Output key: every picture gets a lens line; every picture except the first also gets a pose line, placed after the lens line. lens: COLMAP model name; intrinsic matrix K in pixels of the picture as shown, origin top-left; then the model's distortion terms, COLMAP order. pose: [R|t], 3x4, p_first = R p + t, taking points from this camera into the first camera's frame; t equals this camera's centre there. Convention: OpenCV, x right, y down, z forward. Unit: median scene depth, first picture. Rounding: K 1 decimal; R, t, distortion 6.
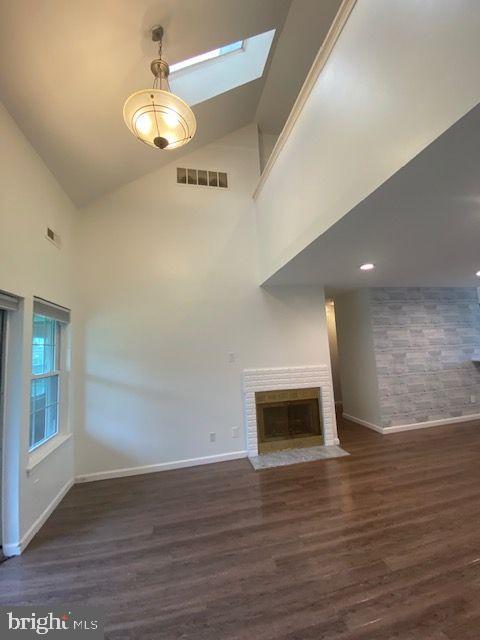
lens RADIAL K [[261.7, 0, 240.0], [0, 261.7, 320.0], [0, 0, 1]] dist [0.000770, -0.011998]
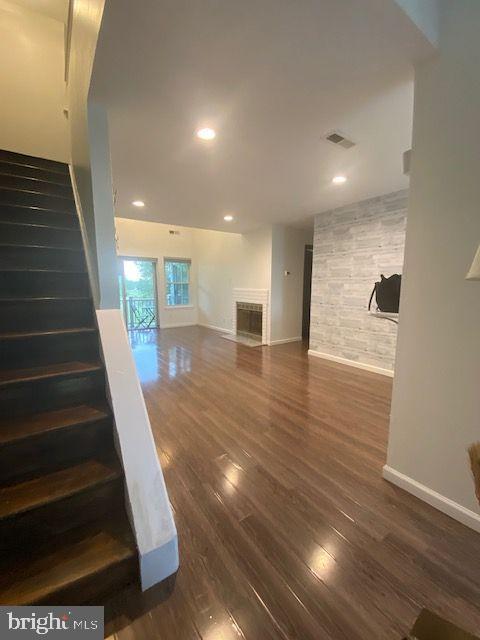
lens RADIAL K [[259.3, 0, 239.8], [0, 259.3, 317.9], [0, 0, 1]] dist [0.019733, -0.020770]
pose [[0.374581, 0.173143, -0.910885, 1.364770], [0.114199, 0.966314, 0.230641, -0.007830], [0.920135, -0.190416, 0.342190, 0.350432]]
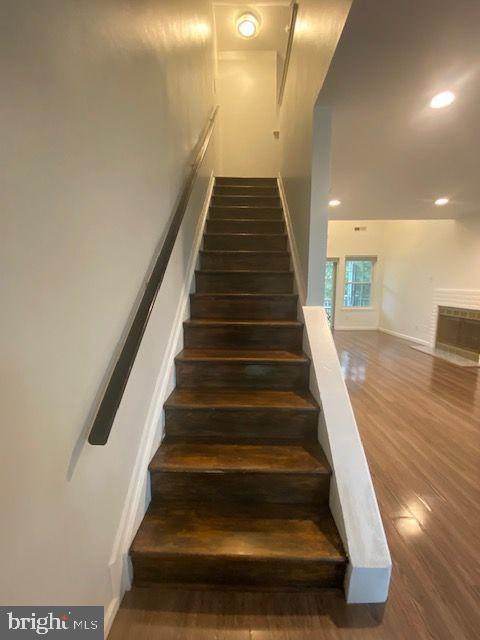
lens RADIAL K [[259.3, 0, 239.8], [0, 259.3, 317.9], [0, 0, 1]] dist [0.019733, -0.020770]
pose [[-0.241720, 0.176490, -0.954161, 1.351502], [0.150959, 0.978187, 0.142691, -0.010113], [0.958531, -0.109548, -0.263090, 0.297858]]
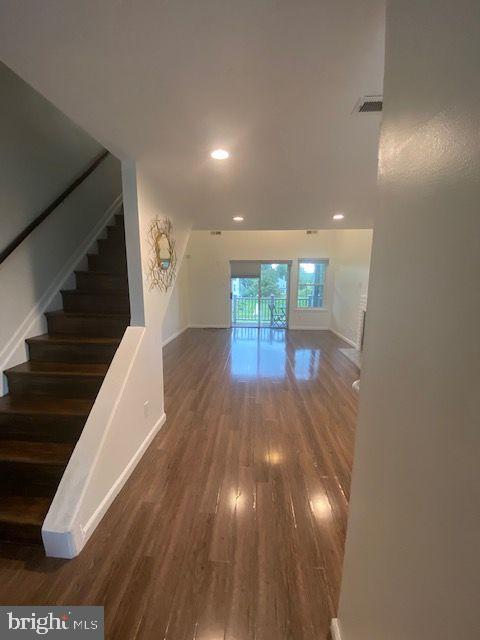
lens RADIAL K [[259.3, 0, 239.8], [0, 259.3, 317.9], [0, 0, 1]] dist [0.019733, -0.020770]
pose [[-0.271800, 0.204106, -0.940460, 1.329407], [0.147667, 0.974522, 0.168822, -0.021828], [0.950957, -0.092989, -0.295015, 0.648402]]
